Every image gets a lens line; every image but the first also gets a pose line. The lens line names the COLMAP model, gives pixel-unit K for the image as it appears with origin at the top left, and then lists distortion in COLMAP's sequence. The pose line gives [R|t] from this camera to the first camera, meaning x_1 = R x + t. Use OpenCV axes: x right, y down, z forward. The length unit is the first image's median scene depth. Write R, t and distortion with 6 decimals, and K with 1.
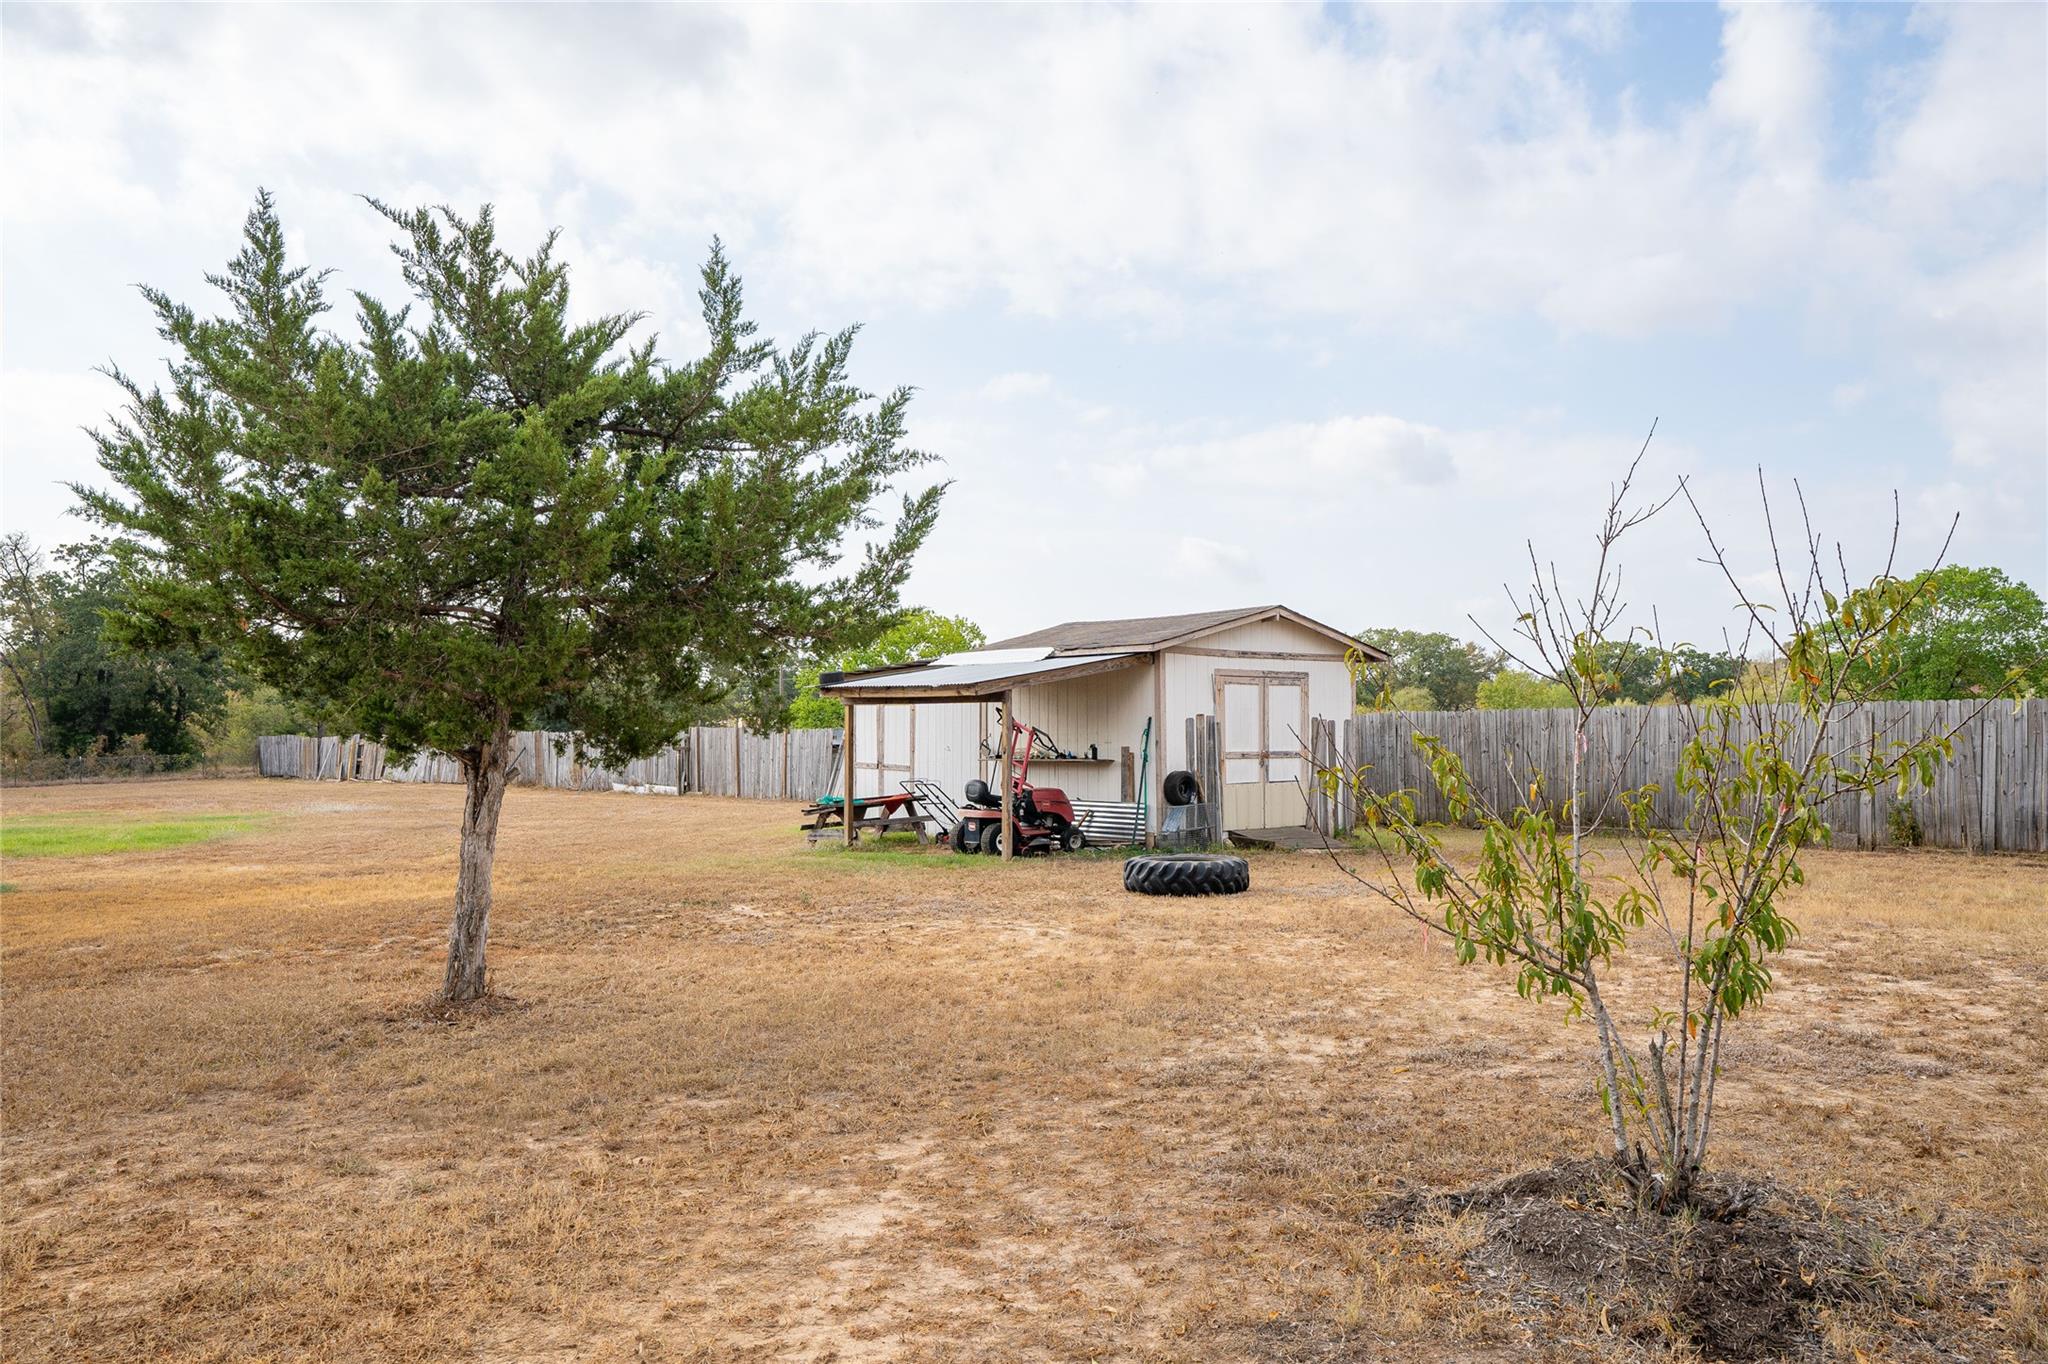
lens RADIAL K [[1605.2, 0, 1004.9], [0, 1605.2, 694.1], [0, 0, 1]] dist [-0.016079, -0.003033]
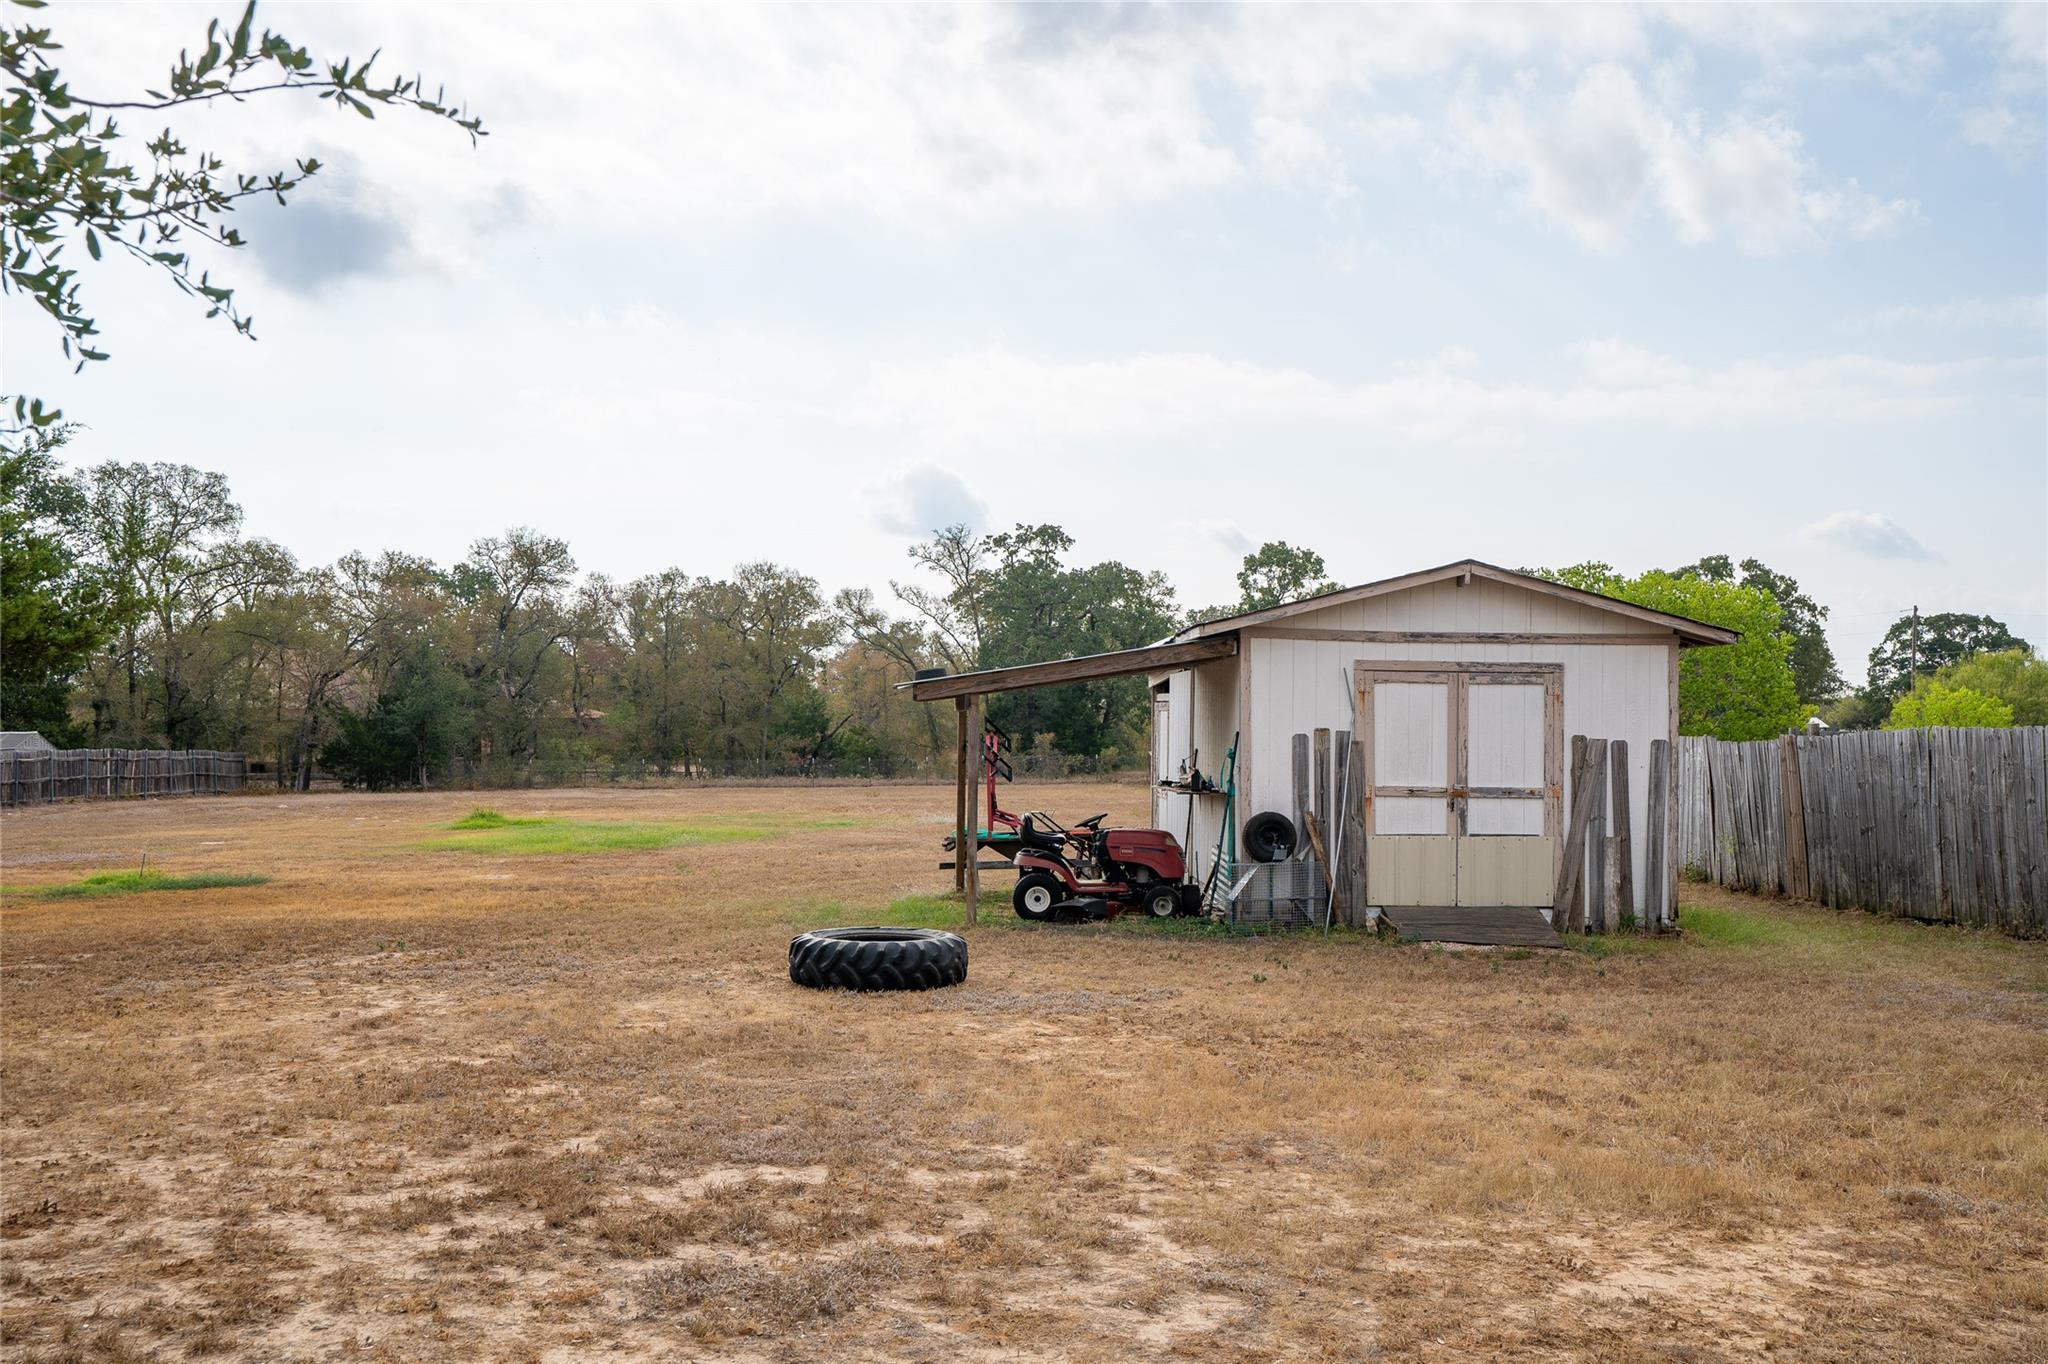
lens RADIAL K [[1945.7, 0, 1022.5], [0, 1945.7, 674.0], [0, 0, 1]] dist [-0.002874, 0.000000]
pose [[0.793691, -0.003714, -0.608309, 0.494333], [-0.001115, 0.999971, -0.007561, -0.003659], [0.608320, 0.006679, 0.793664, 0.271919]]
